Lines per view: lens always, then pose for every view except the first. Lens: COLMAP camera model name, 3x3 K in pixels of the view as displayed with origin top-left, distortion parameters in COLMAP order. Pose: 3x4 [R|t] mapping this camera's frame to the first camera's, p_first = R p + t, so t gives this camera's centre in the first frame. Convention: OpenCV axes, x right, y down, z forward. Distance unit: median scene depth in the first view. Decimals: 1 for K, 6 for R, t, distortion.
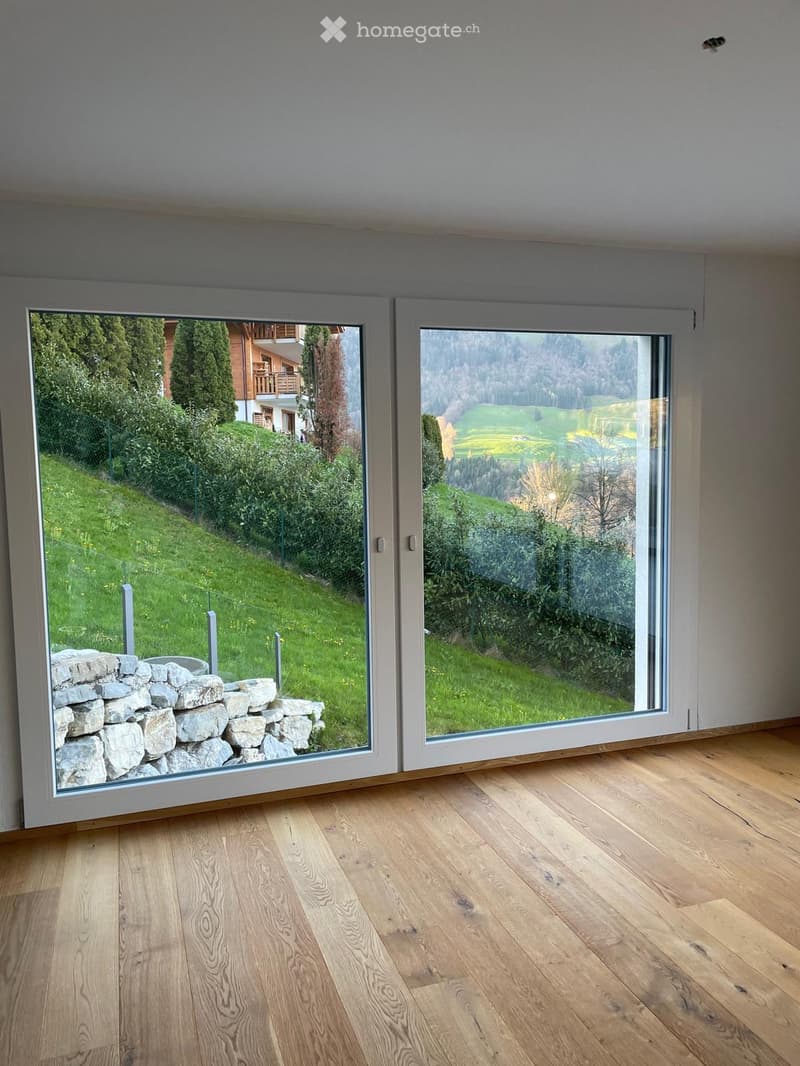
lens RADIAL K [[807.3, 0, 400.0], [0, 807.3, 533.0], [0, 0, 1]] dist [0.049960, -0.068048]
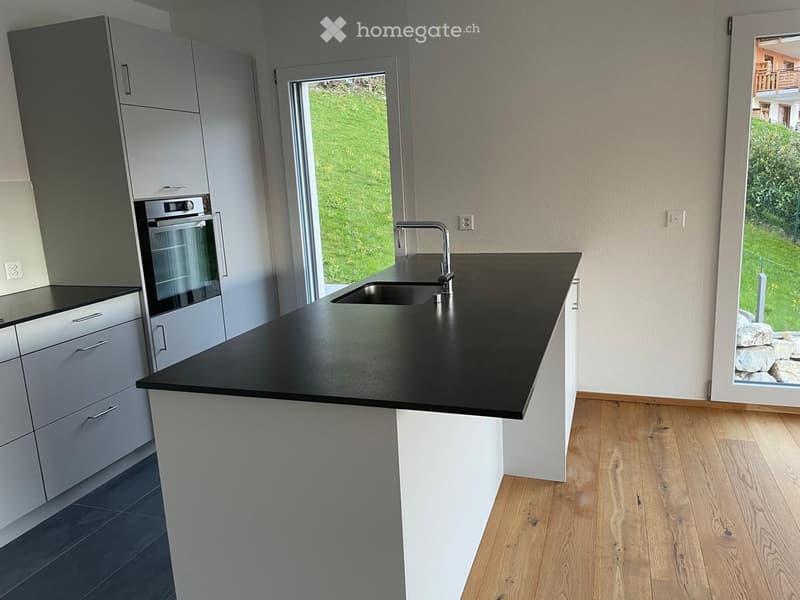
lens RADIAL K [[605.9, 0, 400.0], [0, 605.9, 300.0], [0, 0, 1]] dist [0.049960, -0.068048]
pose [[0.783005, 0.106353, -0.612855, -0.093282], [-0.018903, 0.988888, 0.147457, 0.009039], [0.621728, -0.103875, 0.776315, -0.085150]]
